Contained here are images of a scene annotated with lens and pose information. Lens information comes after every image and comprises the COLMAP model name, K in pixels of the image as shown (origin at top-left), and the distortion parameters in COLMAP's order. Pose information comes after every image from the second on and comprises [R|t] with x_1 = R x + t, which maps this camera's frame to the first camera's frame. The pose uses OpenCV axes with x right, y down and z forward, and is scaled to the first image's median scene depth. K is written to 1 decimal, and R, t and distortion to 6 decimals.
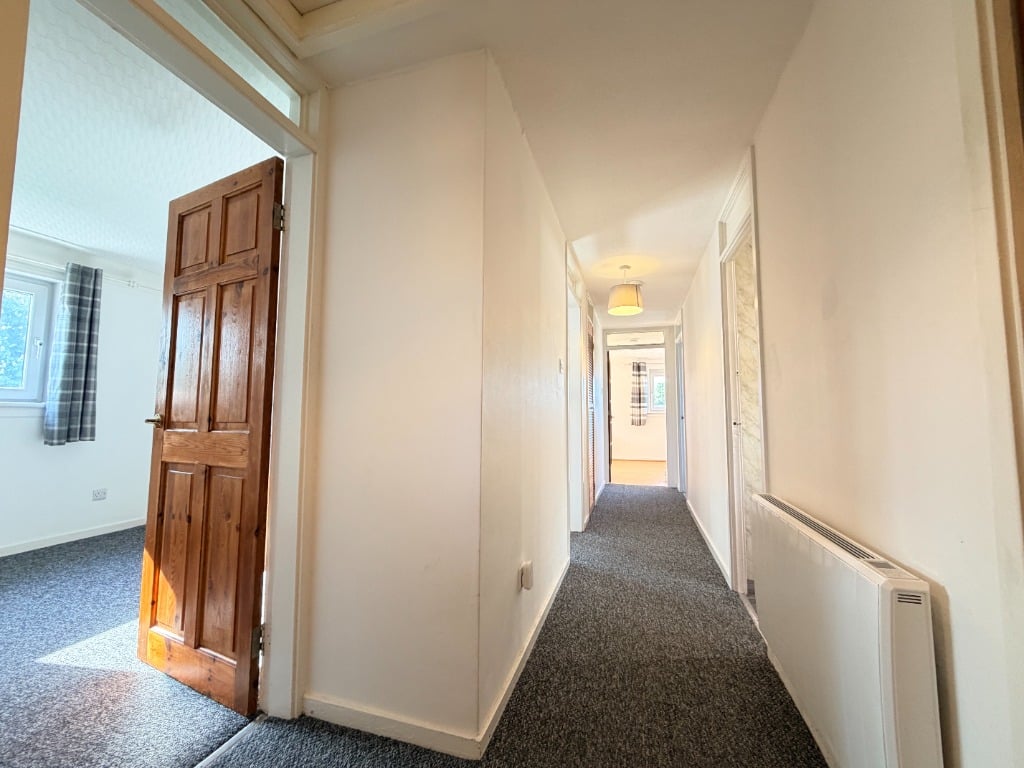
lens RADIAL K [[407.7, 0, 511.2], [0, 407.7, 384.1], [0, 0, 1]] dist [-0.000527, 0.000329]
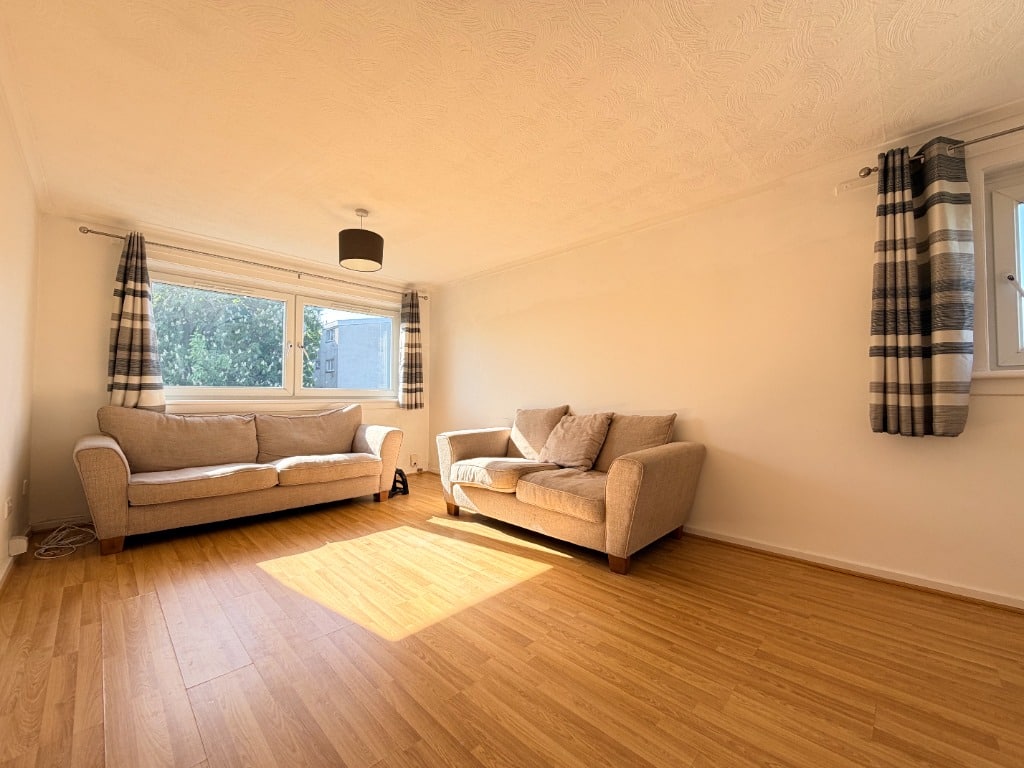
lens RADIAL K [[407.7, 0, 508.3], [0, 407.7, 386.7], [0, 0, 1]] dist [-0.000527, 0.000329]
pose [[0.886469, -0.019097, -0.462394, 0.216780], [0.042266, 0.998313, 0.039799, 0.057299], [0.460854, -0.054824, 0.885781, 0.698971]]
